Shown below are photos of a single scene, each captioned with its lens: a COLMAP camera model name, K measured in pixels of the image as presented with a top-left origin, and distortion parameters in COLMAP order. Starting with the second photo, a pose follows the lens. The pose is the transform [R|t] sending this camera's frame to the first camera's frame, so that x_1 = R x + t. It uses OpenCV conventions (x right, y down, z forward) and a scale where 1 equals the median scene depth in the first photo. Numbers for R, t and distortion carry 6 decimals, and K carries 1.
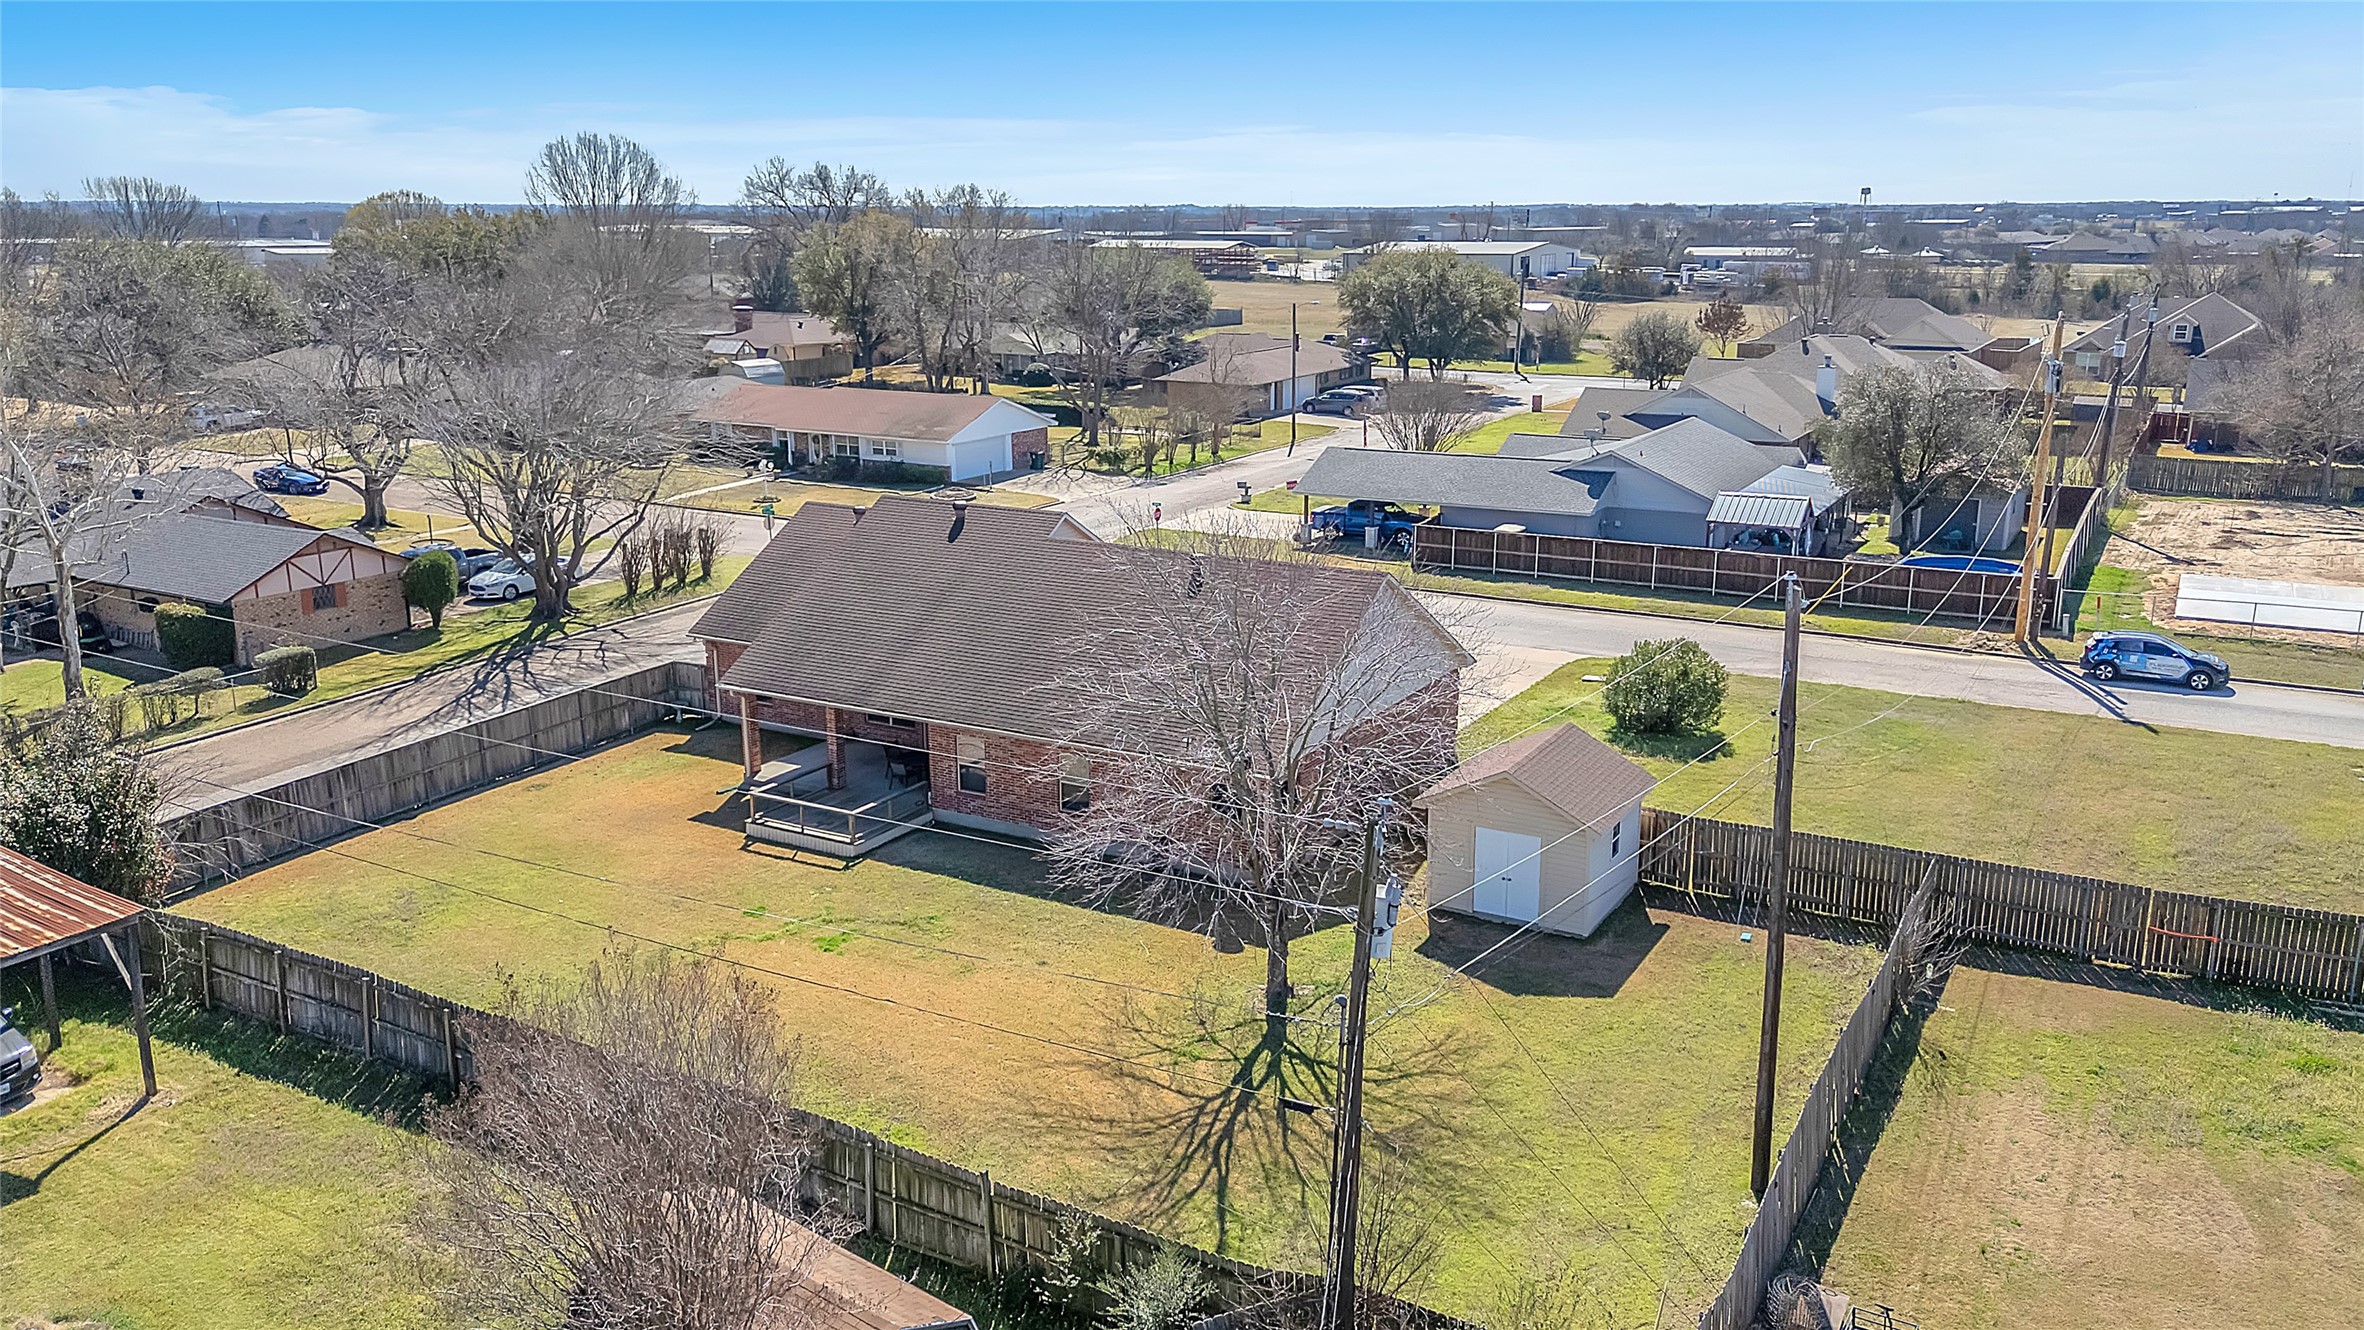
lens RADIAL K [[1774.0, 0, 1176.5], [0, 1774.0, 715.6], [0, 0, 1]] dist [0.039056, -0.001409]
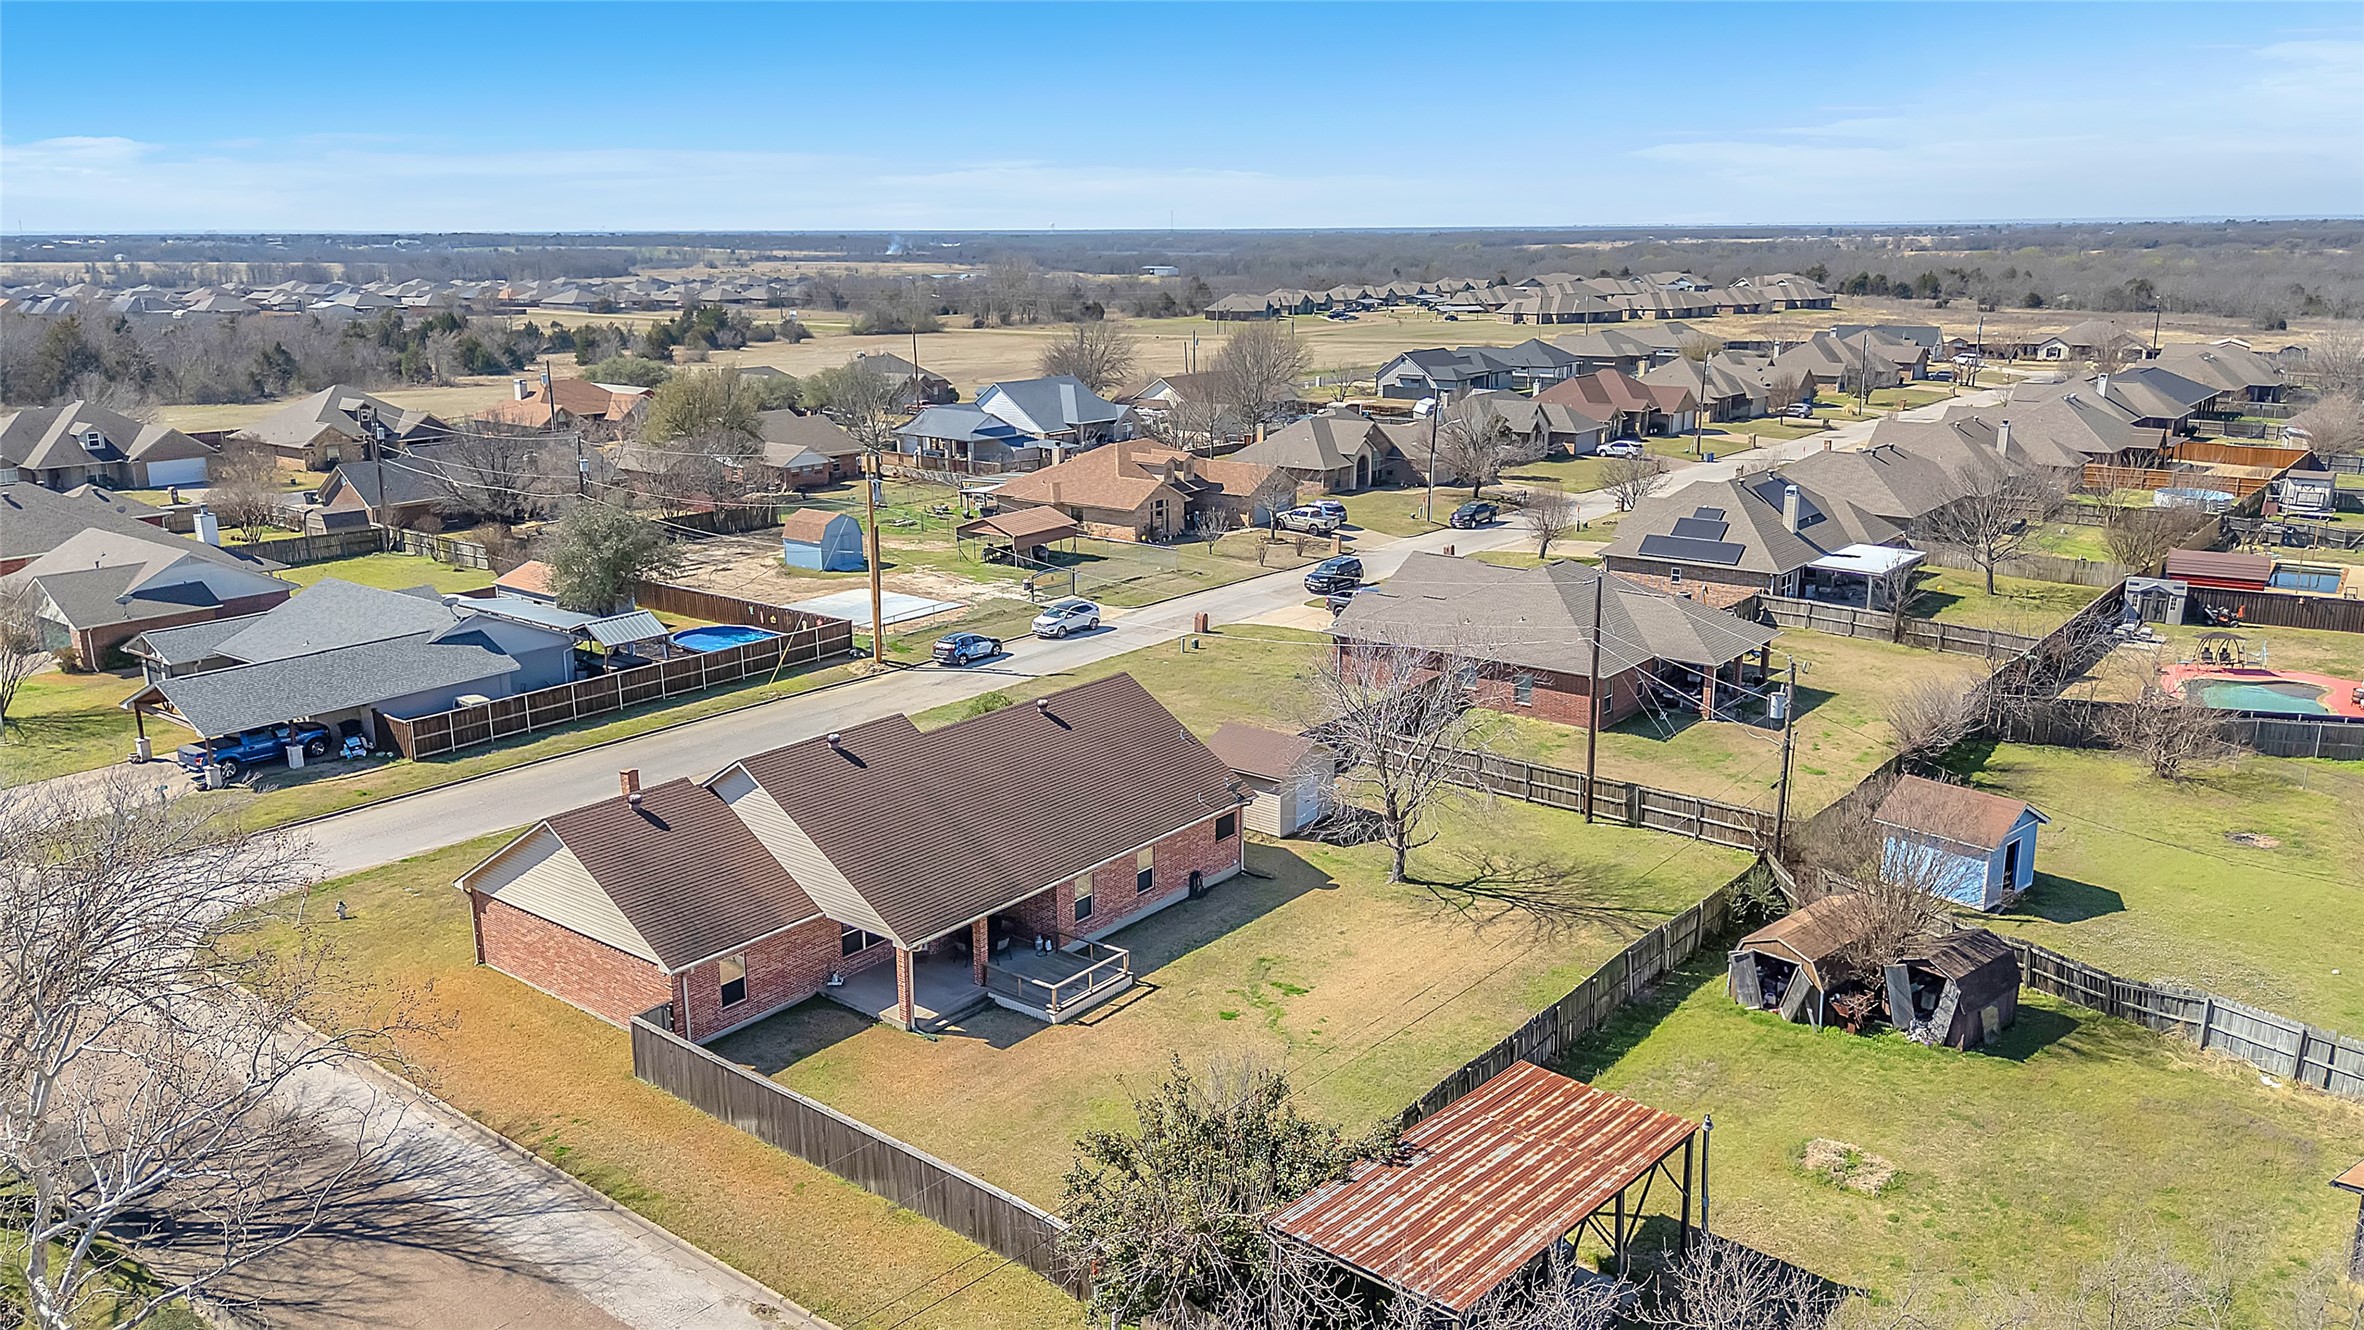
lens RADIAL K [[1739.8, 0, 1182.0], [0, 1739.8, 665.0], [0, 0, 1]] dist [0.043569, -0.004786]
pose [[0.149847, -0.240909, 0.958910, -0.995721], [0.278580, 0.940854, 0.192839, -0.276670], [-0.948651, 0.238237, 0.208097, 0.490744]]
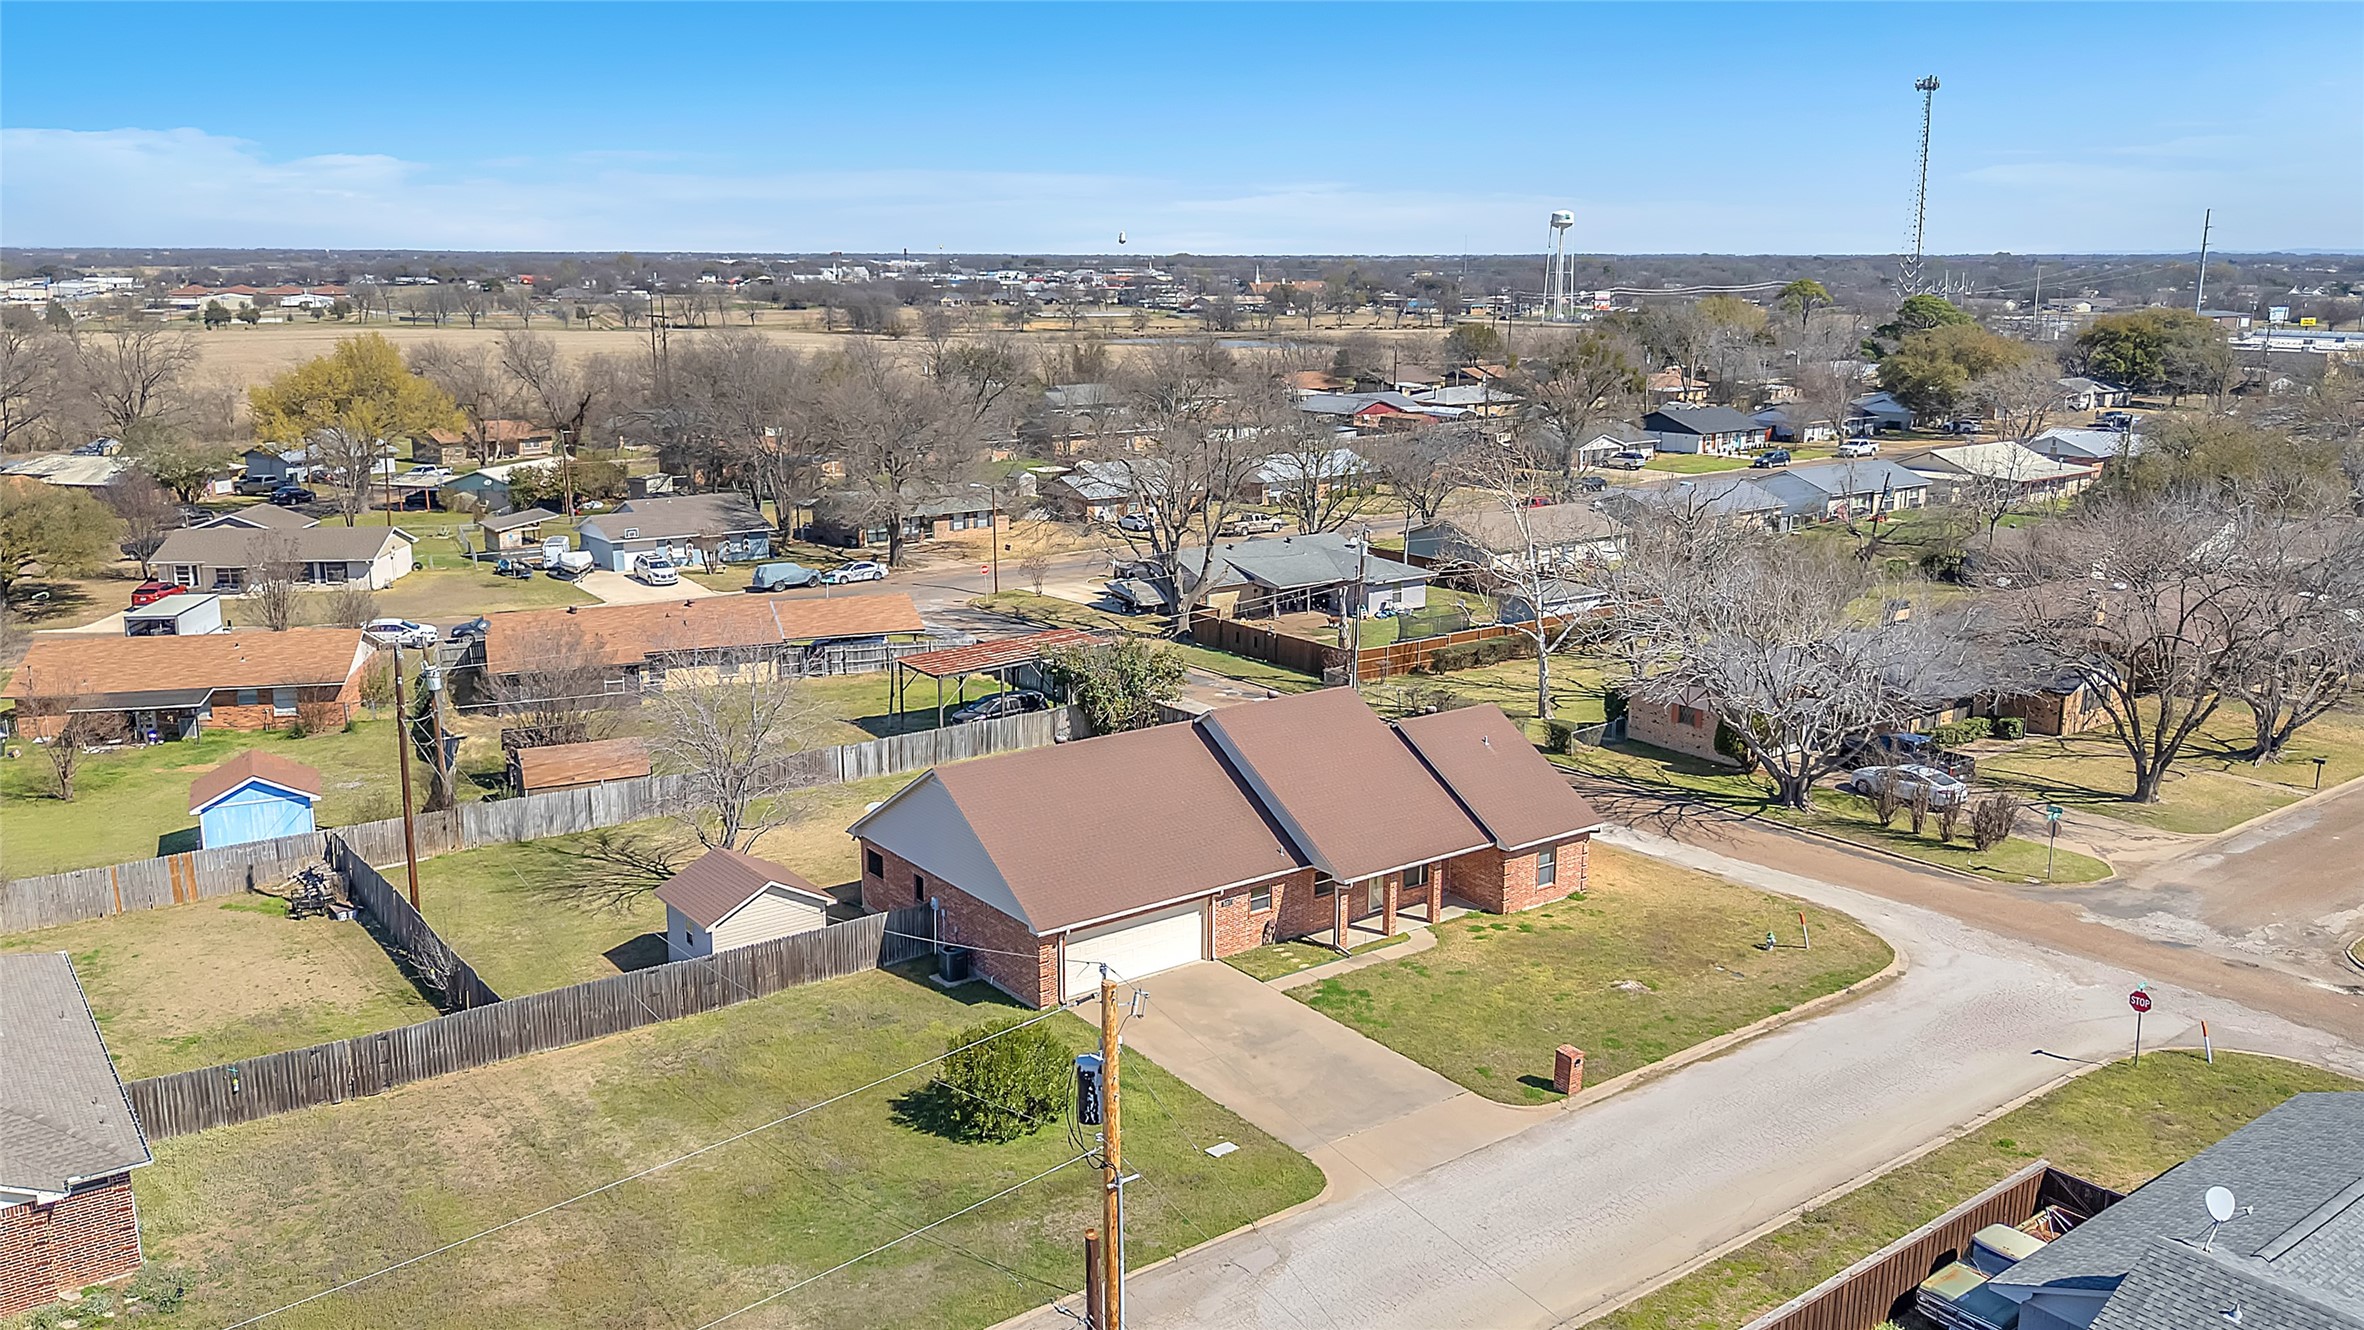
lens RADIAL K [[1803.5, 0, 1182.0], [0, 1803.5, 665.0], [0, 0, 1]] dist [0.084079, -0.107030]
pose [[-0.397121, 0.202089, -0.895240, 0.928307], [-0.257526, 0.911729, 0.320048, -0.472662], [0.880894, 0.357645, -0.310024, 1.178796]]
